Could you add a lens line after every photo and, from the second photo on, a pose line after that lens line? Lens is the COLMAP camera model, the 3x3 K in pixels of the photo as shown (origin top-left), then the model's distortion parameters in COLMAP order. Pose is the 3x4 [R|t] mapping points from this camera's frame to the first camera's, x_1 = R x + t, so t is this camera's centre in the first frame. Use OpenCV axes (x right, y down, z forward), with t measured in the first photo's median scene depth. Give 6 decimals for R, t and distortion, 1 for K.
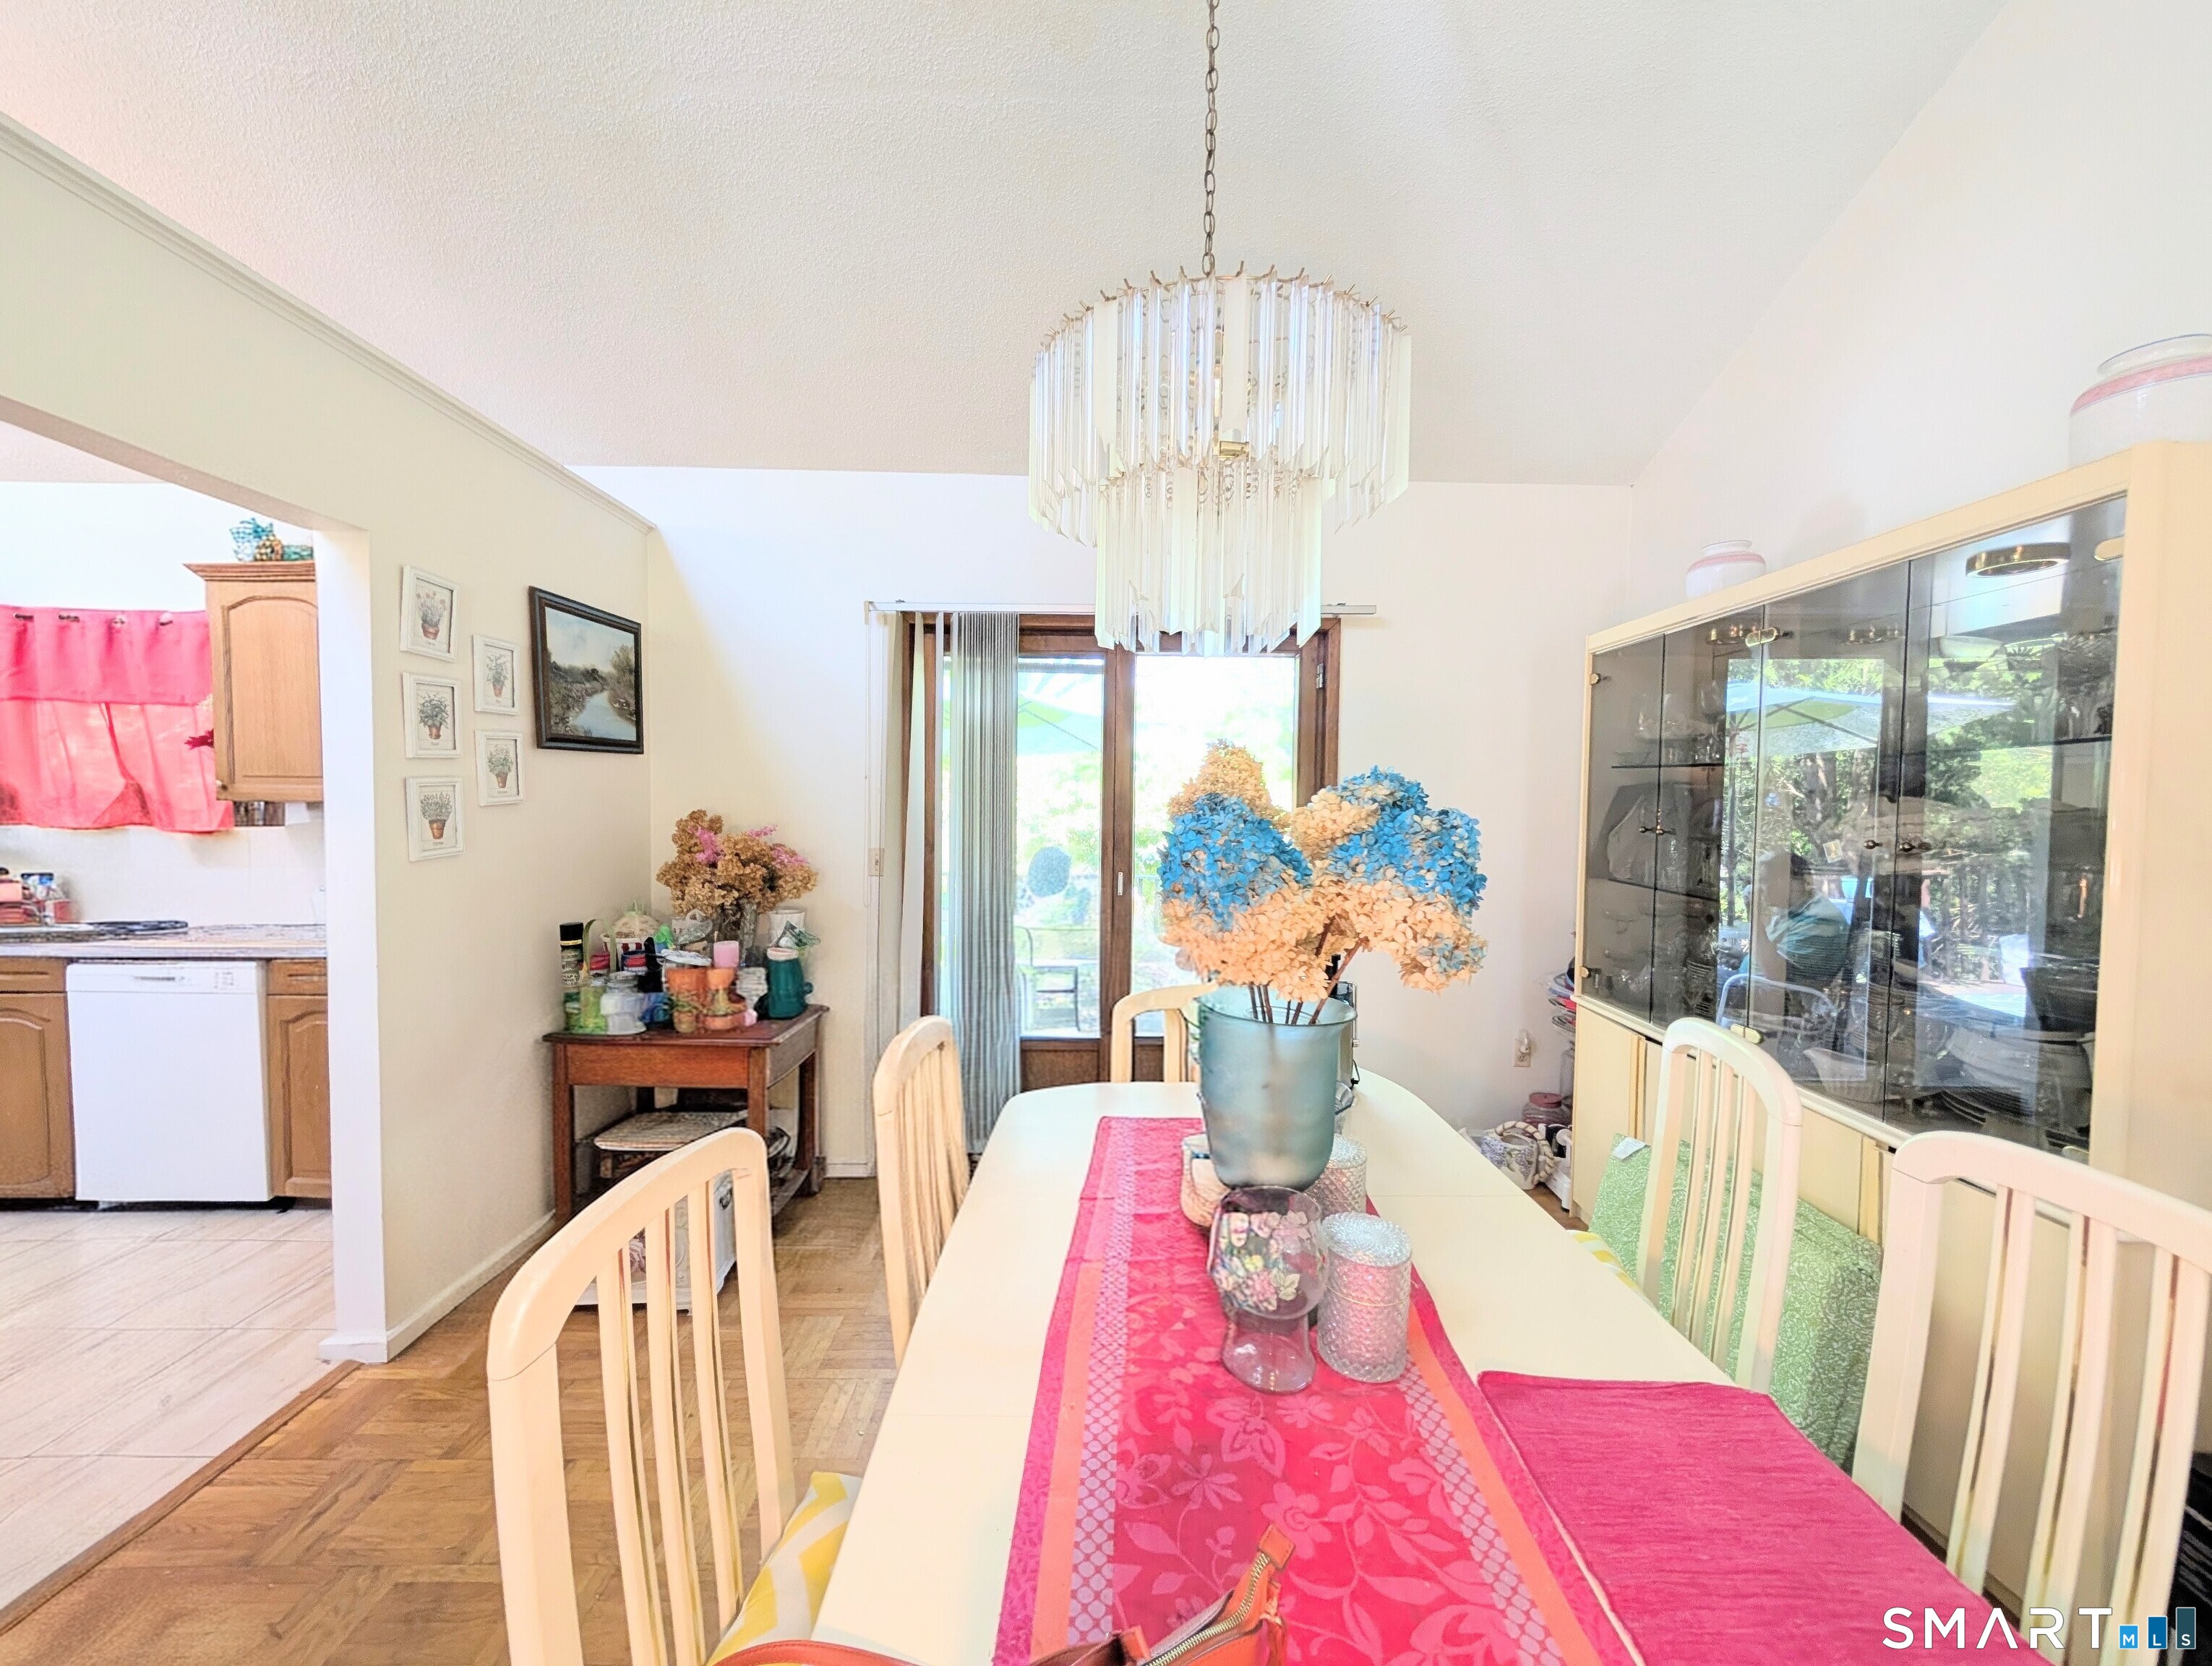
lens RADIAL K [[801.6, 0, 1111.5], [0, 801.6, 834.8], [0, 0, 1]] dist [0.000271, 0.000089]
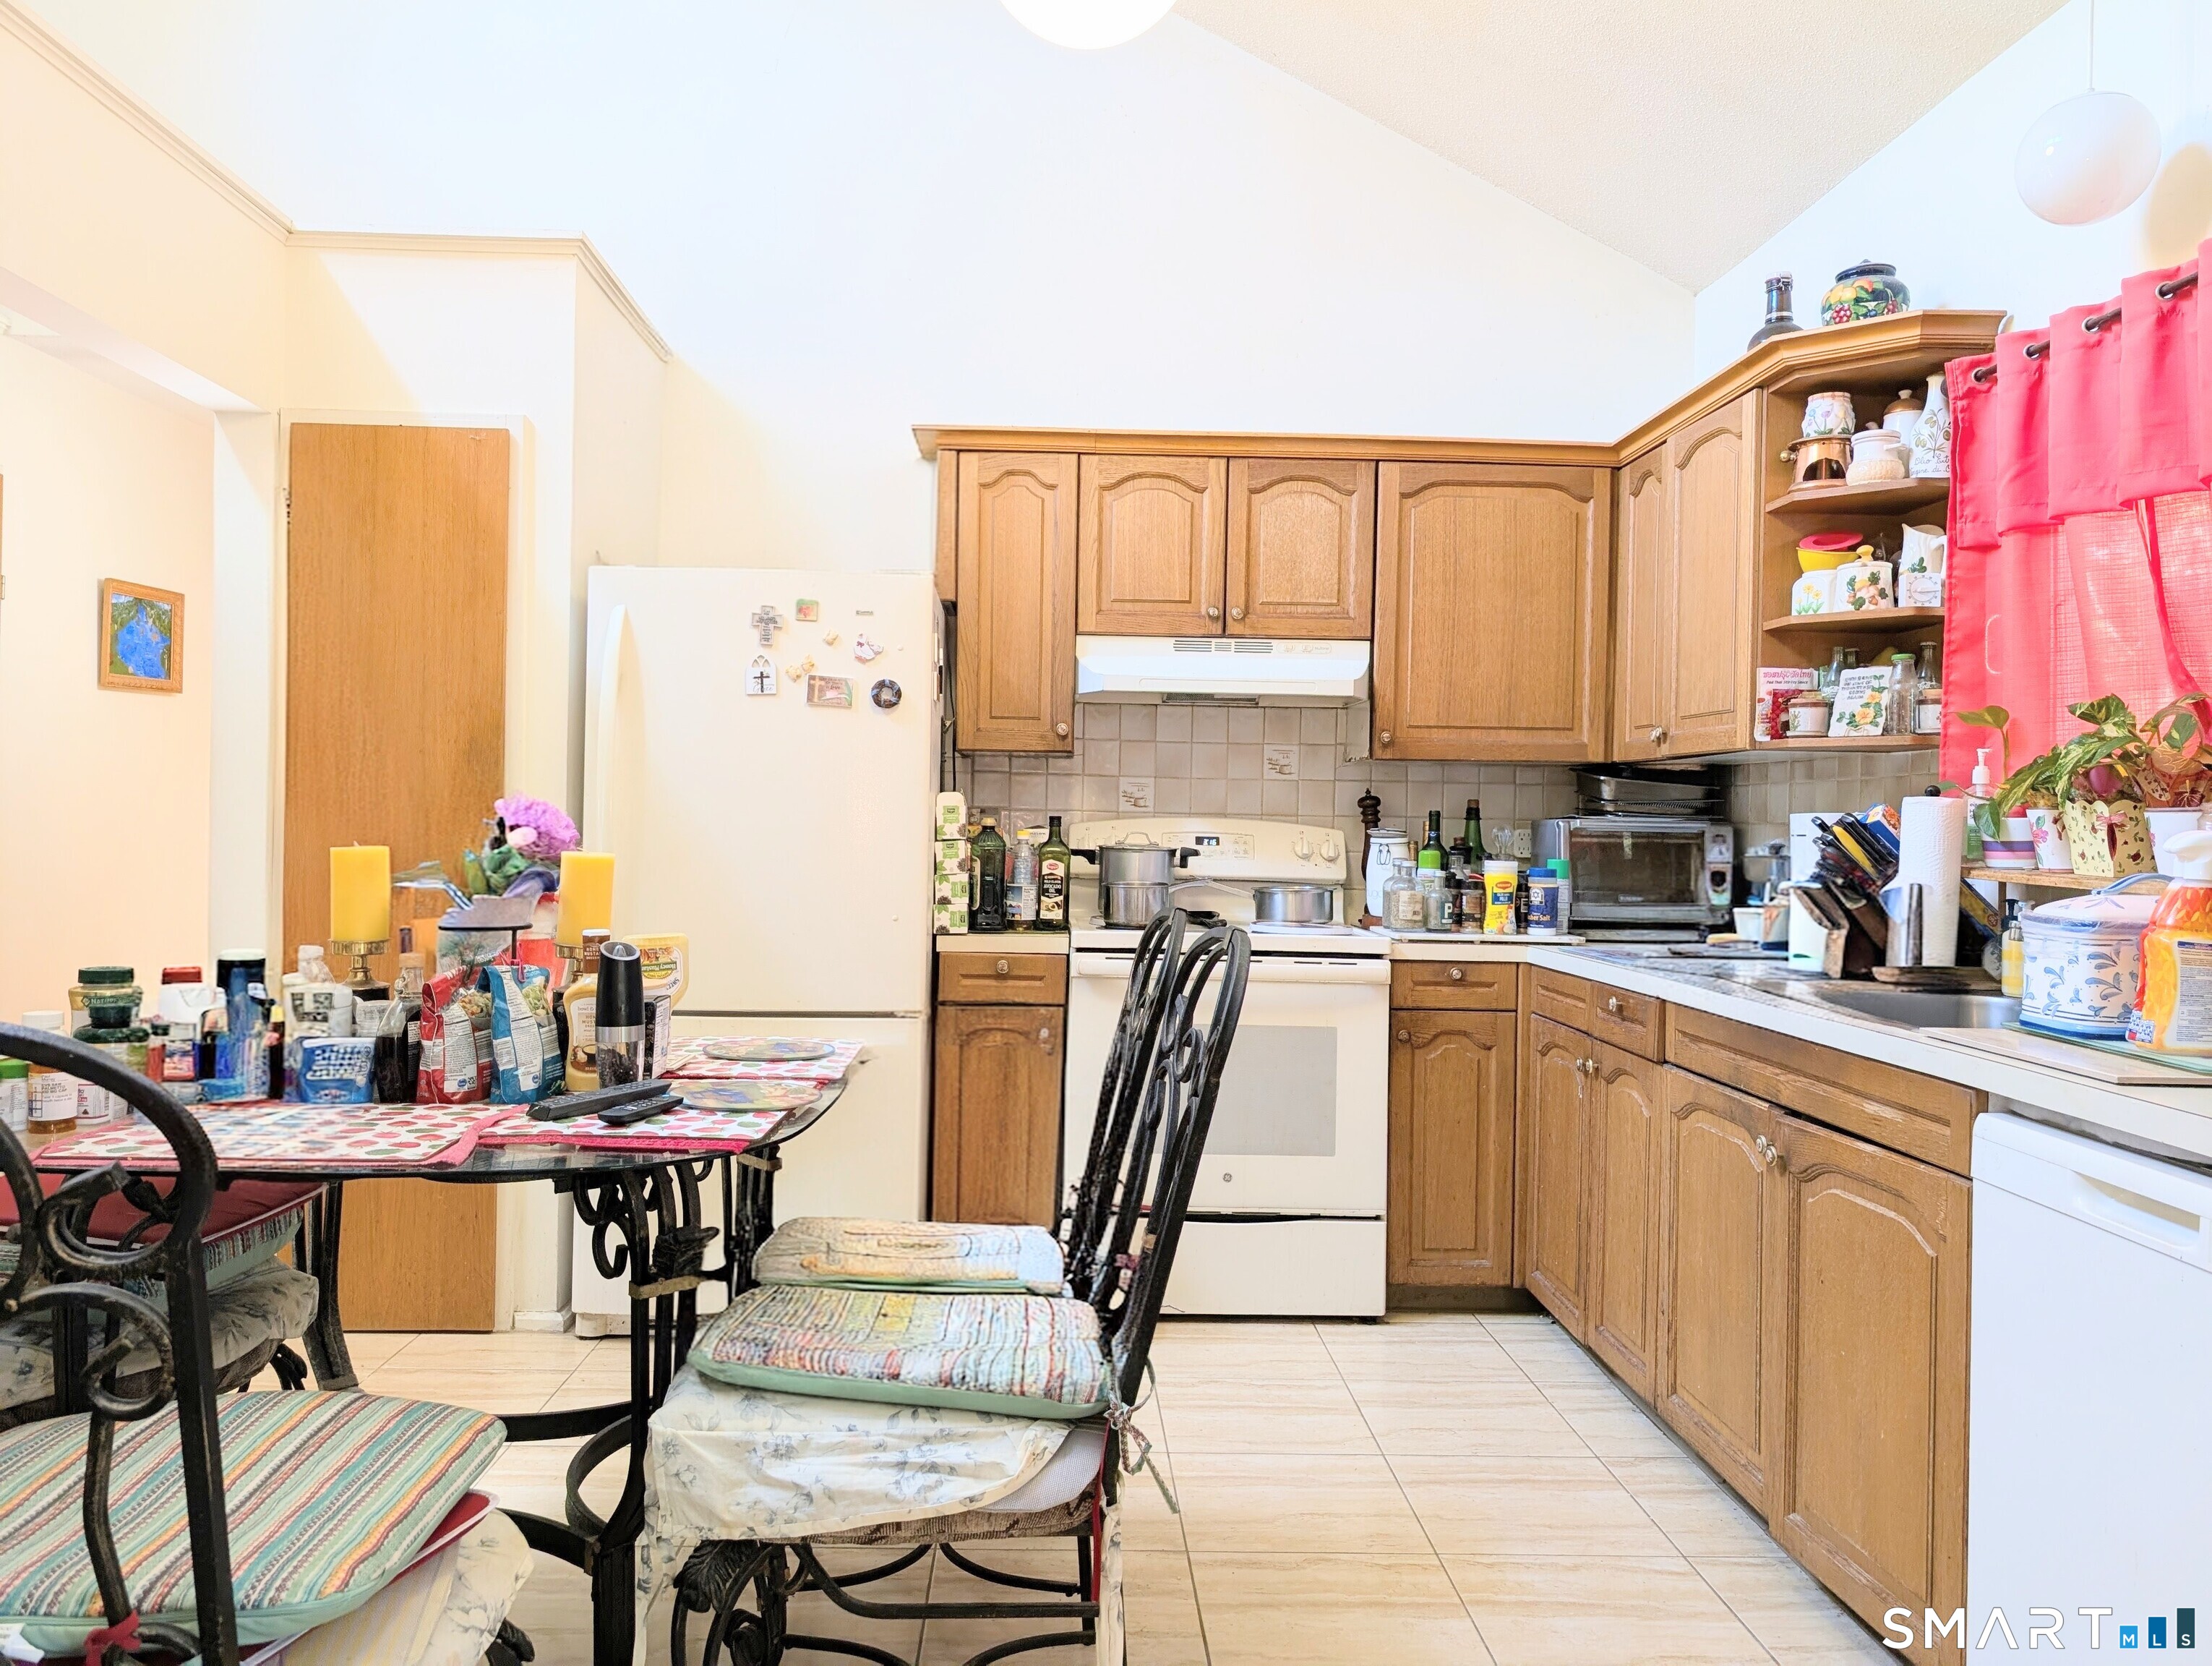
lens RADIAL K [[1604.2, 0, 1106.0], [0, 1604.2, 833.0], [0, 0, 1]] dist [0.006497, -0.001817]
pose [[0.028860, -0.003627, -0.999577, -0.499360], [-0.064717, 0.997889, -0.005490, 0.055336], [0.997486, 0.064848, 0.028564, 0.512970]]
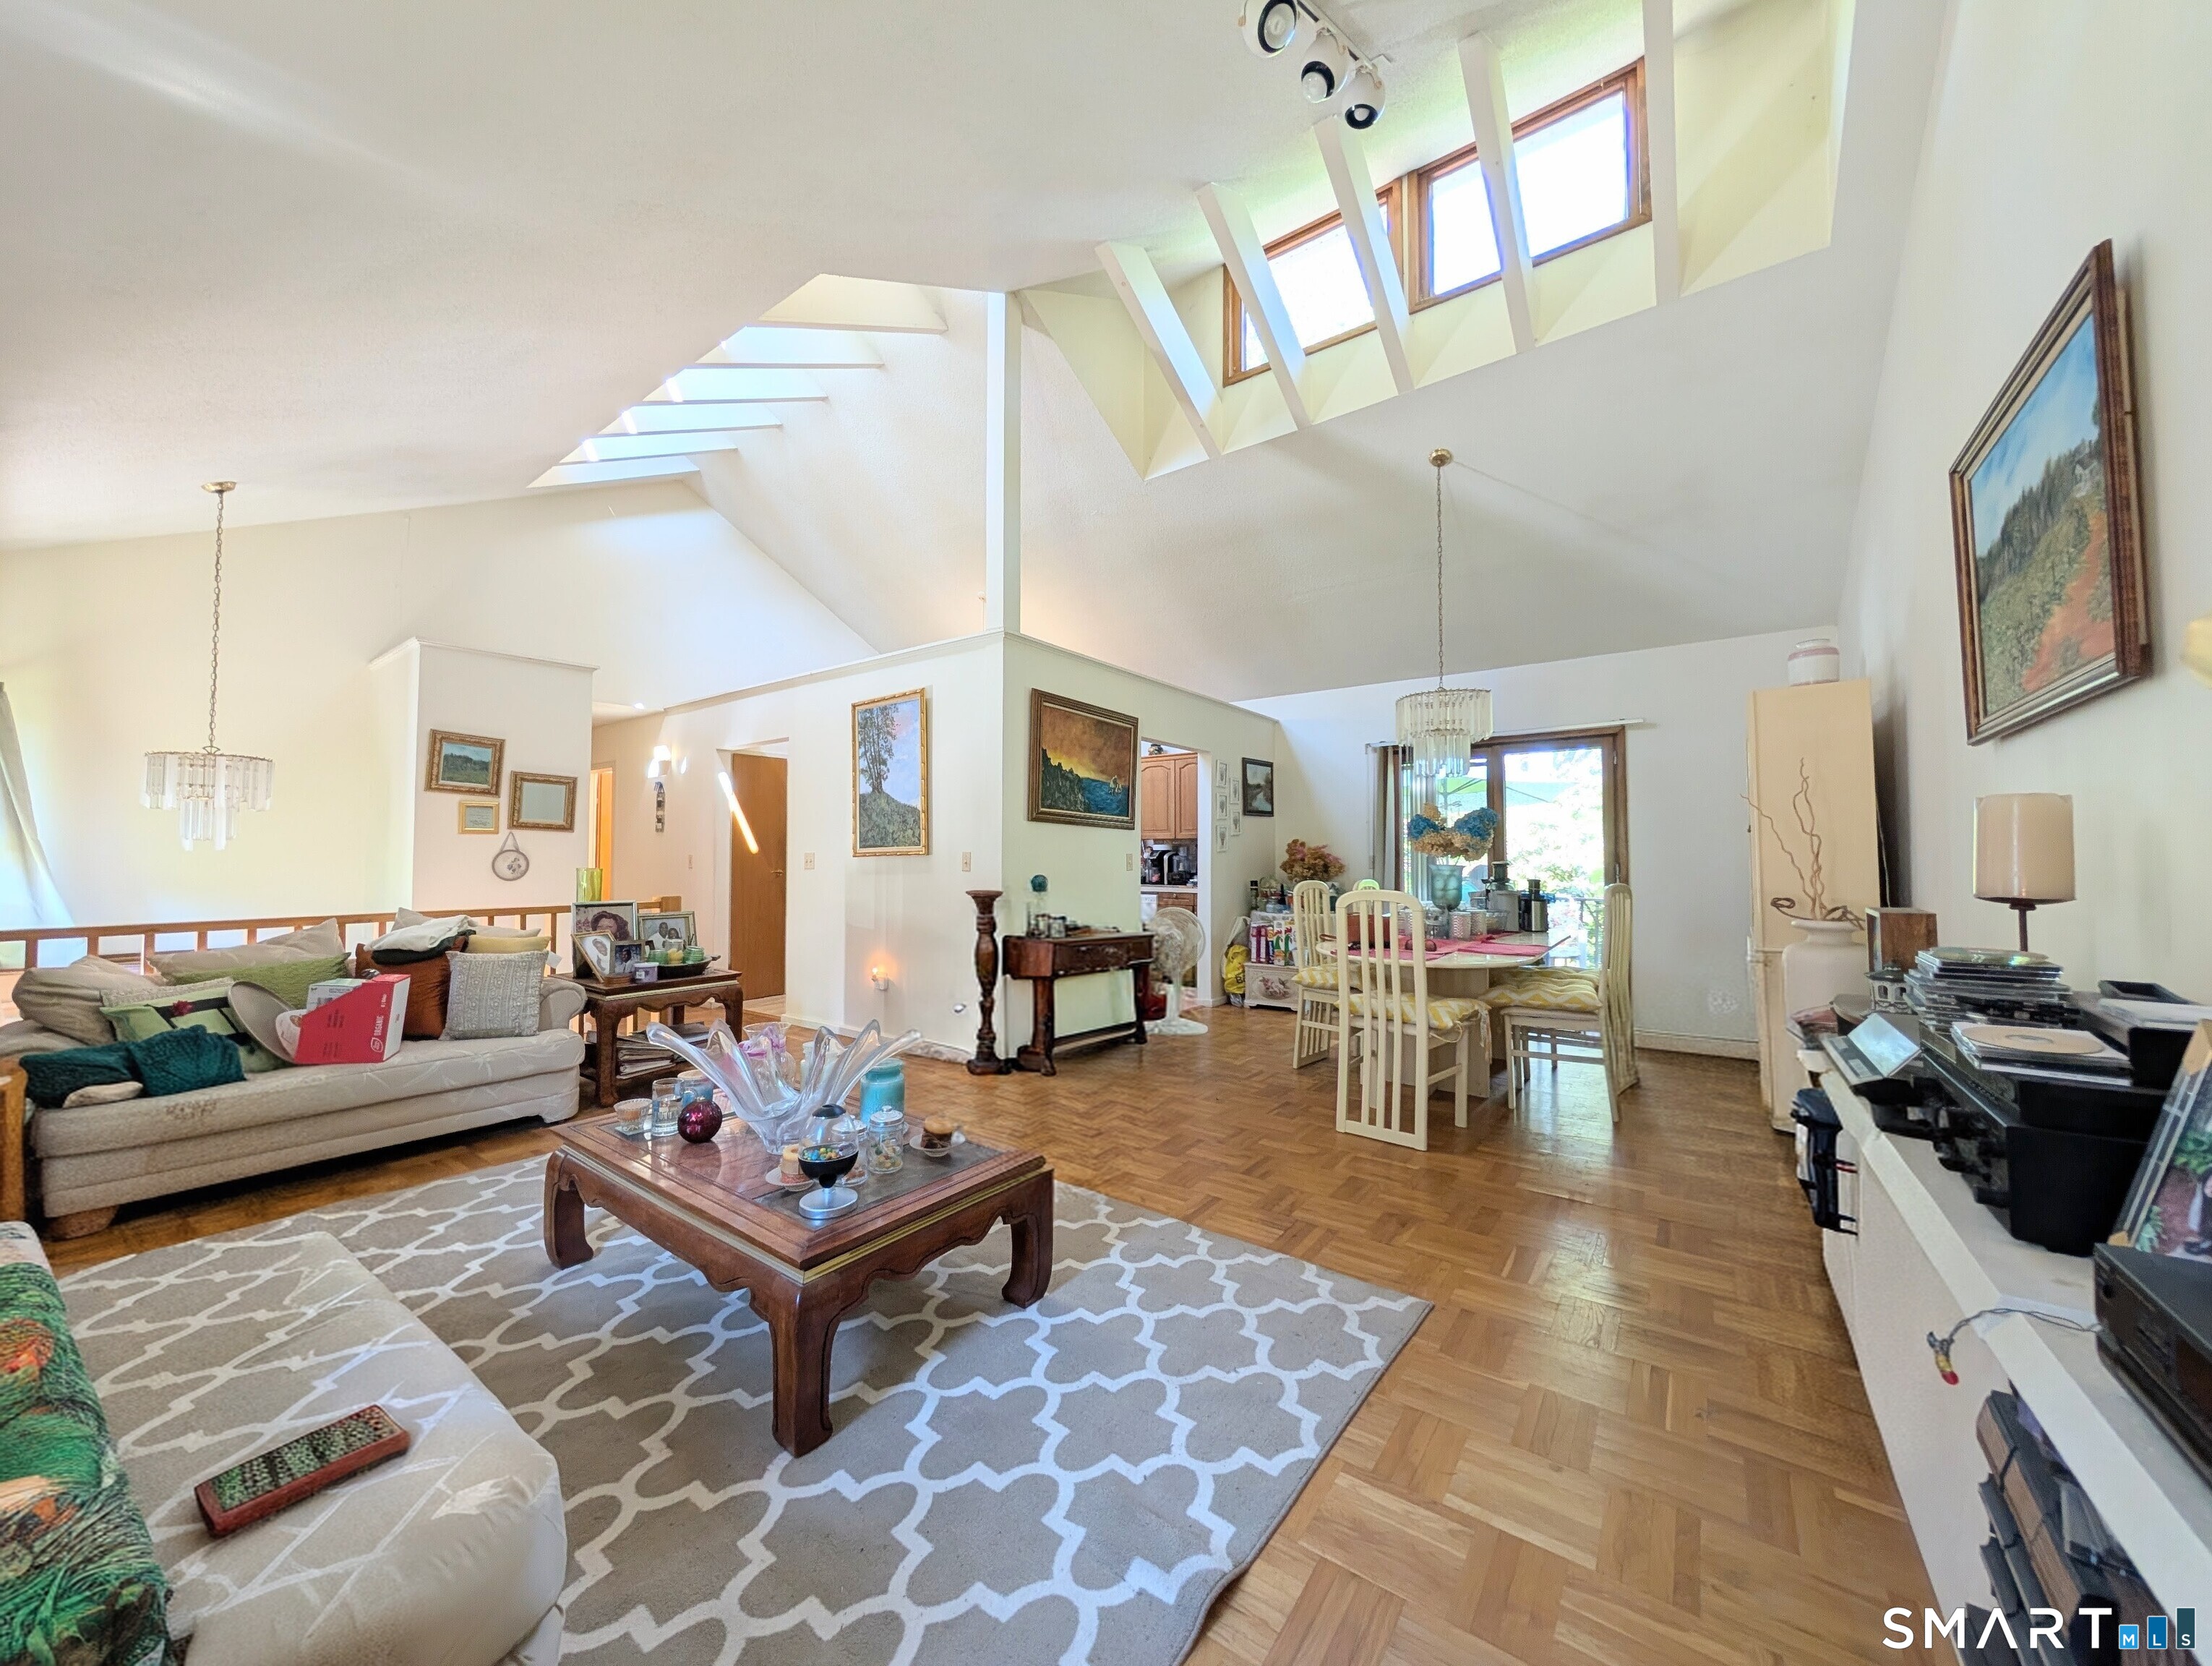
lens RADIAL K [[821.3, 0, 1106.0], [0, 821.3, 833.0], [0, 0, 1]] dist [0.001569, 0.000097]
pose [[0.798450, -0.030831, -0.601272, 0.548816], [-0.017980, 0.997021, -0.074999, 0.159482], [0.601793, 0.070694, 0.795517, -1.404732]]
